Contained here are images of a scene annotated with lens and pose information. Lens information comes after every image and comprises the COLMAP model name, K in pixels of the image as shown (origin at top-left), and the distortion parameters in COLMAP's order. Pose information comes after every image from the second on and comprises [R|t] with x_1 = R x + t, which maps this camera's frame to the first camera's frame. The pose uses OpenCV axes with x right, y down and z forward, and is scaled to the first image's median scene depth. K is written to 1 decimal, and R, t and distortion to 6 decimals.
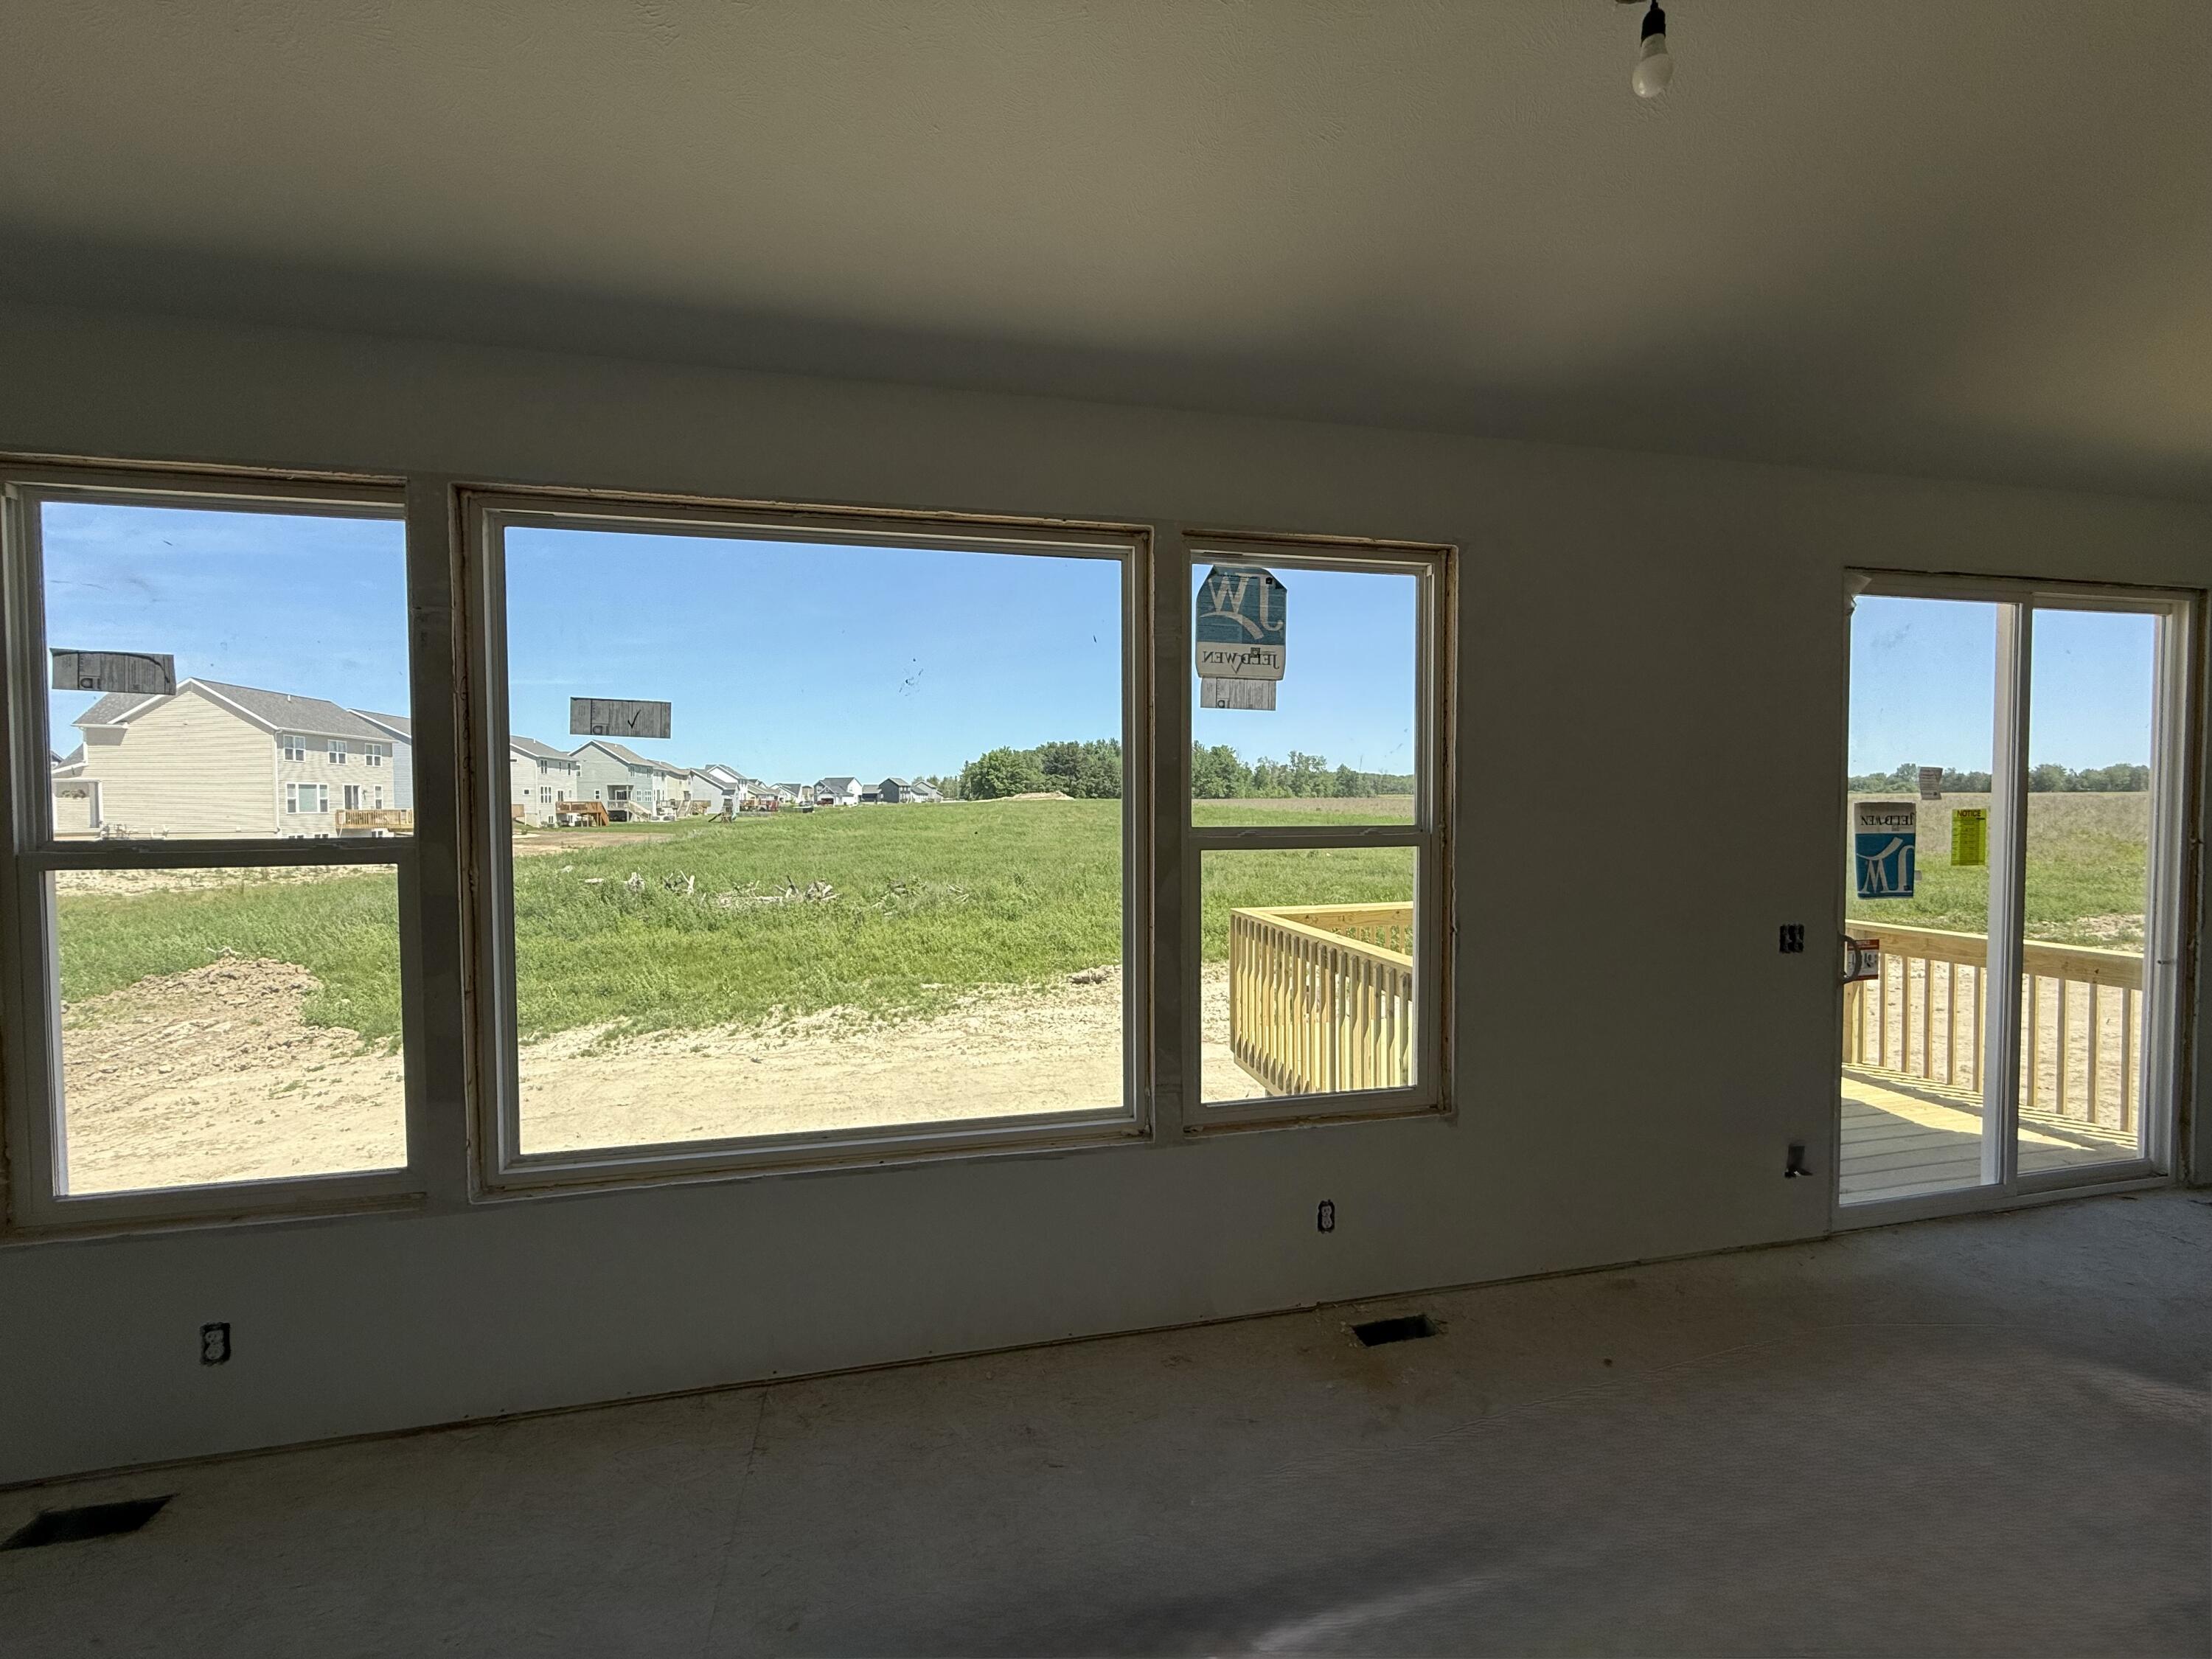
lens RADIAL K [[882.8, 0, 1111.7], [0, 882.8, 826.9], [0, 0, 1]] dist [-0.003414, 0.000239]
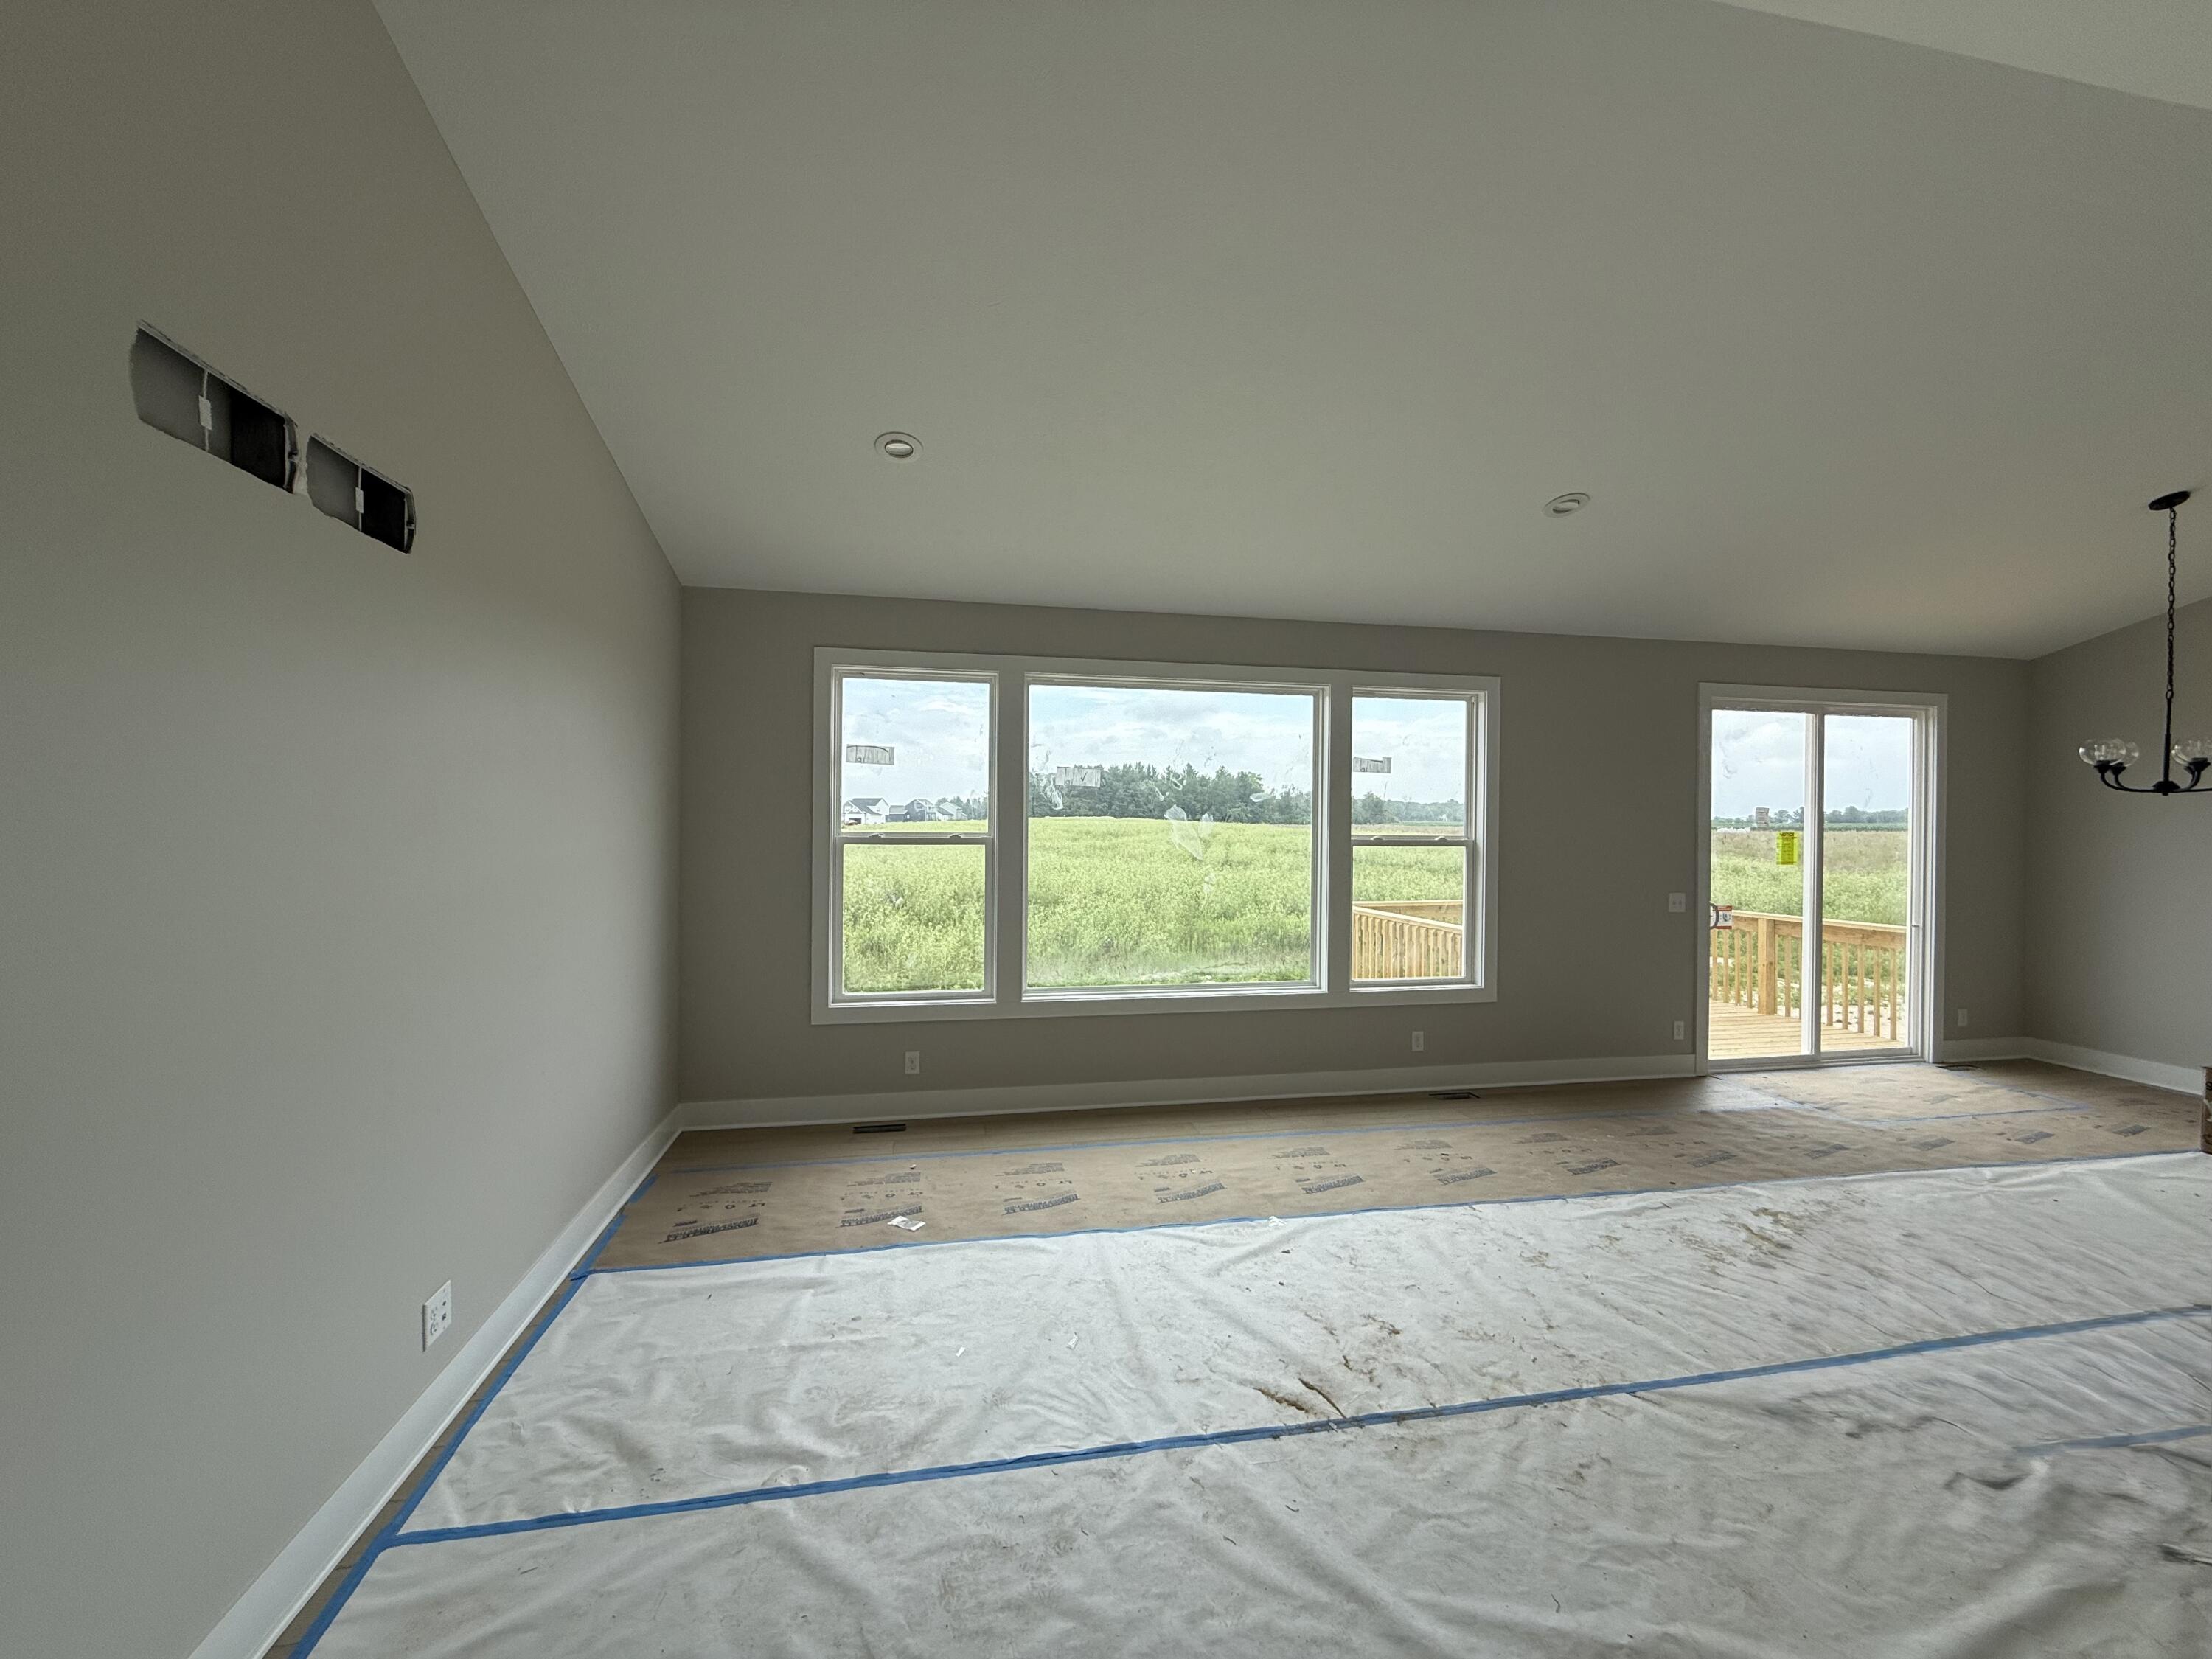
lens RADIAL K [[882.8, 0, 1107.2], [0, 882.8, 827.7], [0, 0, 1]] dist [-0.003414, 0.000239]
pose [[0.999638, 0.013297, -0.023391, -0.290259], [-0.013886, 0.999586, -0.025193, 0.031133], [0.023047, 0.025508, 0.999409, -0.698899]]
